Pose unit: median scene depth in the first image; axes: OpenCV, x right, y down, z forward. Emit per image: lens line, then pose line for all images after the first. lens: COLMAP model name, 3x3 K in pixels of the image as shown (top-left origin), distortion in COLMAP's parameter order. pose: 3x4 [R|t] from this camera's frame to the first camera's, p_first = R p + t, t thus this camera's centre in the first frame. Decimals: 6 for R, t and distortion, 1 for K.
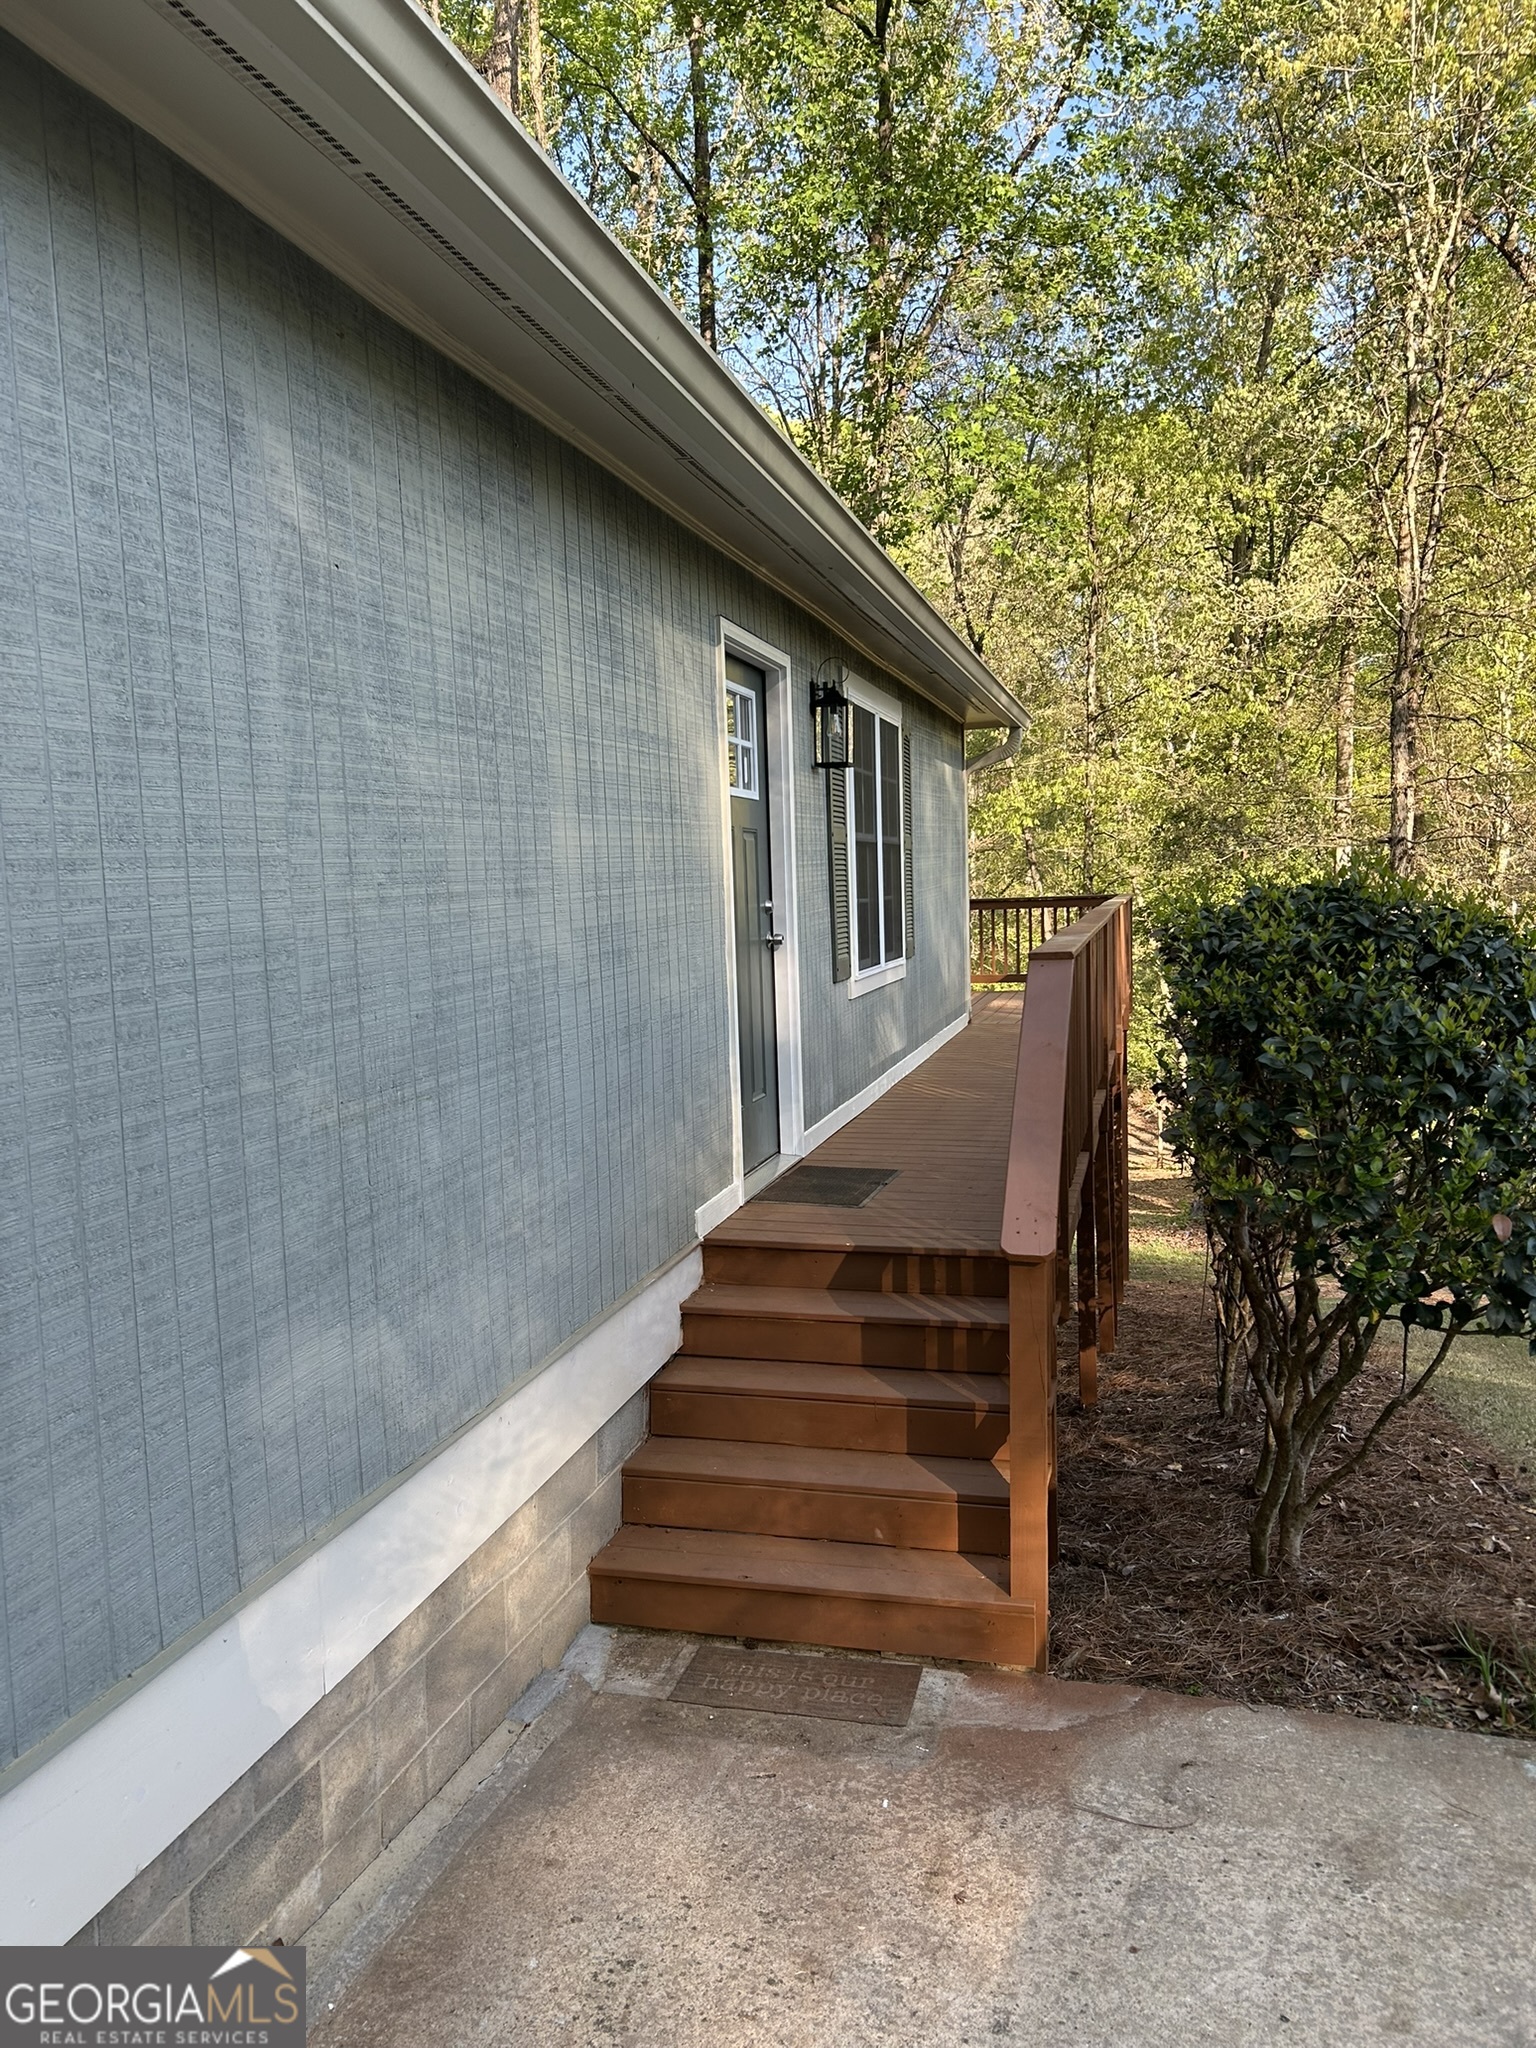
lens RADIAL K [[1521.6, 0, 768.0], [0, 1521.6, 1024.0], [0, 0, 1]] dist [0.067141, -0.083991]
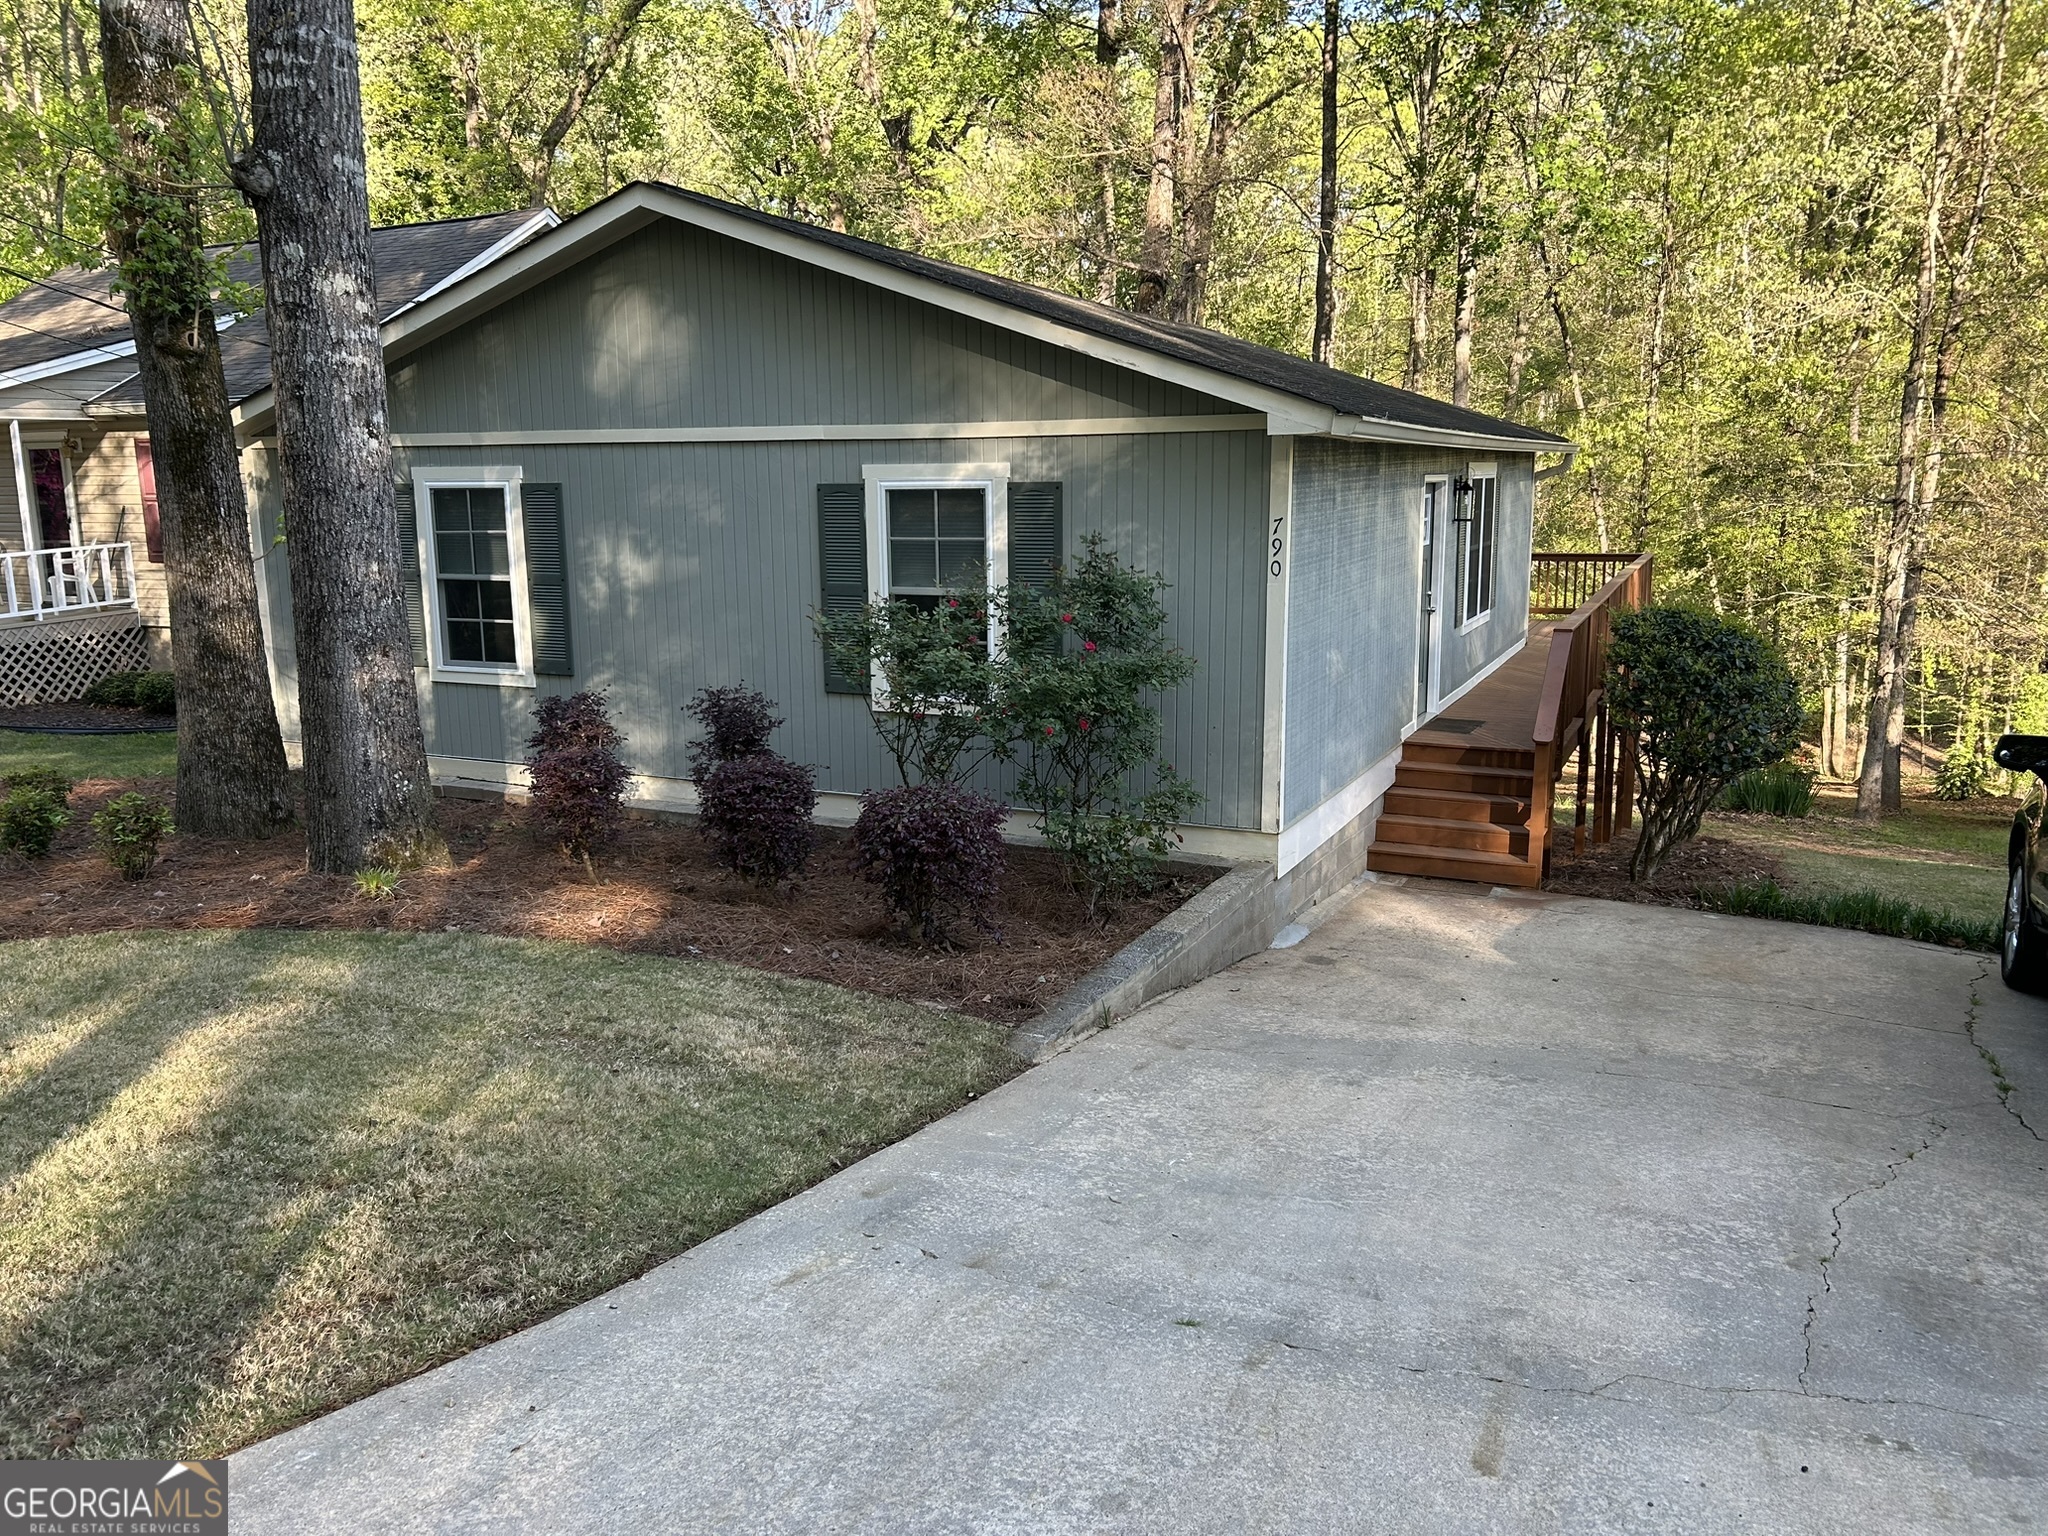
lens RADIAL K [[1521.6, 0, 1024.0], [0, 1521.6, 768.0], [0, 0, 1]] dist [0.067141, -0.083991]
pose [[0.983007, 0.054399, -0.175325, -0.212024], [-0.036553, 0.993962, 0.103457, -0.045250], [0.179894, -0.095290, 0.979060, -1.507950]]
